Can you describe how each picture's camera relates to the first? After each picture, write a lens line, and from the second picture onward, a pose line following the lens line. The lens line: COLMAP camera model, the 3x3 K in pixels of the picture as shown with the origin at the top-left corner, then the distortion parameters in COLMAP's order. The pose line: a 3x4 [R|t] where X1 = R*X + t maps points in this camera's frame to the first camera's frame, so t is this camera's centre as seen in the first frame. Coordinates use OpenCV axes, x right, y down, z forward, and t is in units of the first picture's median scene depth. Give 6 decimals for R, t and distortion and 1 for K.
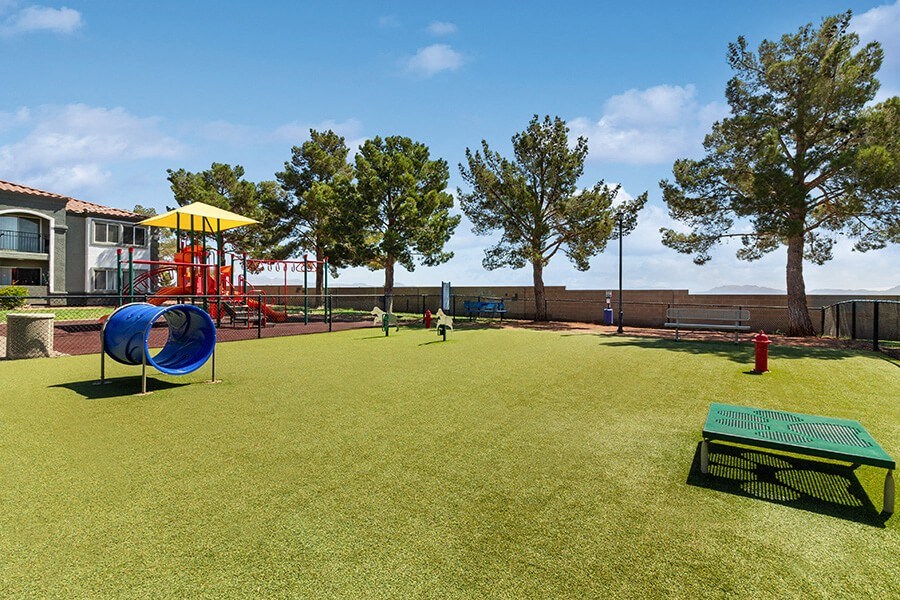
lens RADIAL K [[422.3, 0, 457.8], [0, 422.3, 296.5], [0, 0, 1]] dist [0.000969, 0.000531]
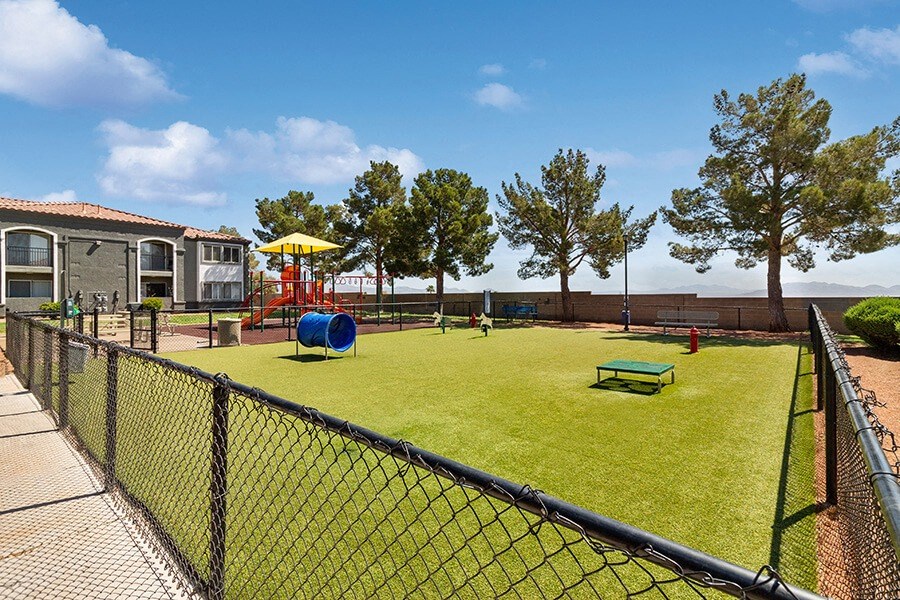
lens RADIAL K [[422.3, 0, 457.8], [0, 422.3, 296.5], [0, 0, 1]] dist [0.000969, 0.000531]
pose [[0.995052, -0.013757, -0.098402, 0.006988], [0.013350, 0.999899, -0.004796, -0.010330], [0.098458, 0.003459, 0.995135, -0.203108]]
